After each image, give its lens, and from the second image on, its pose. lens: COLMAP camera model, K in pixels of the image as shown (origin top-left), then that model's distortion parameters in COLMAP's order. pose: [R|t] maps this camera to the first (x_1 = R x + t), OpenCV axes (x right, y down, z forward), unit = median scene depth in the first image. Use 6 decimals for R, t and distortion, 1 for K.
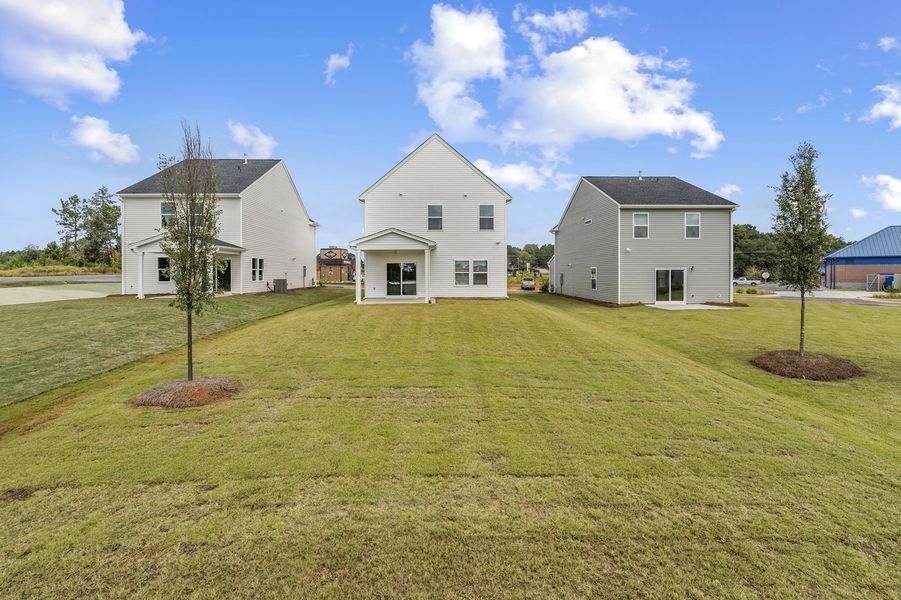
lens RADIAL K [[613.6, 0, 450.5], [0, 613.6, 300.0], [0, 0, 1]] dist [0.003011, -0.000301]
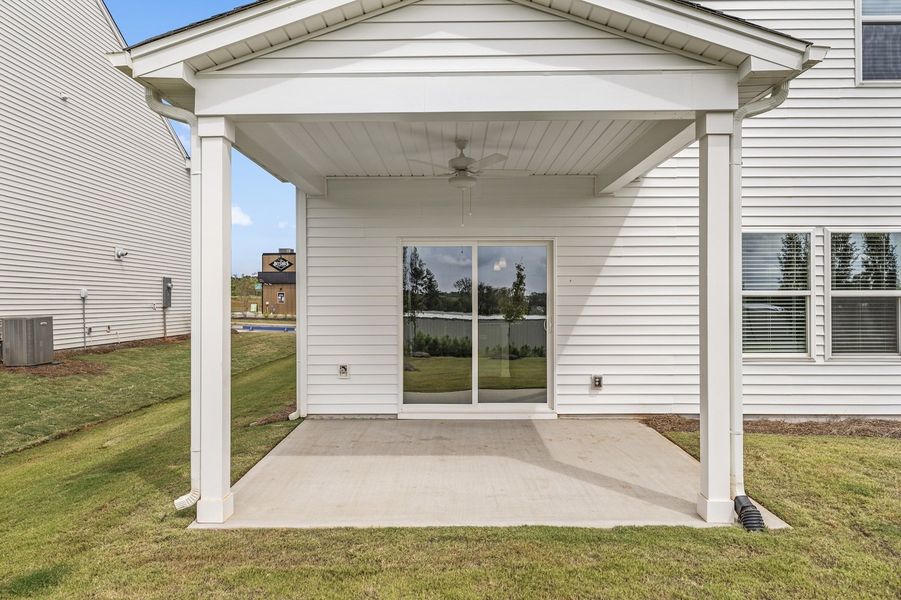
lens RADIAL K [[613.6, 0, 450.5], [0, 613.6, 300.0], [0, 0, 1]] dist [0.003011, -0.000301]
pose [[0.999953, 0.002262, -0.009377, -0.086980], [-0.002611, 0.999297, -0.037409, -0.034559], [0.009286, 0.037432, 0.999256, 0.795995]]
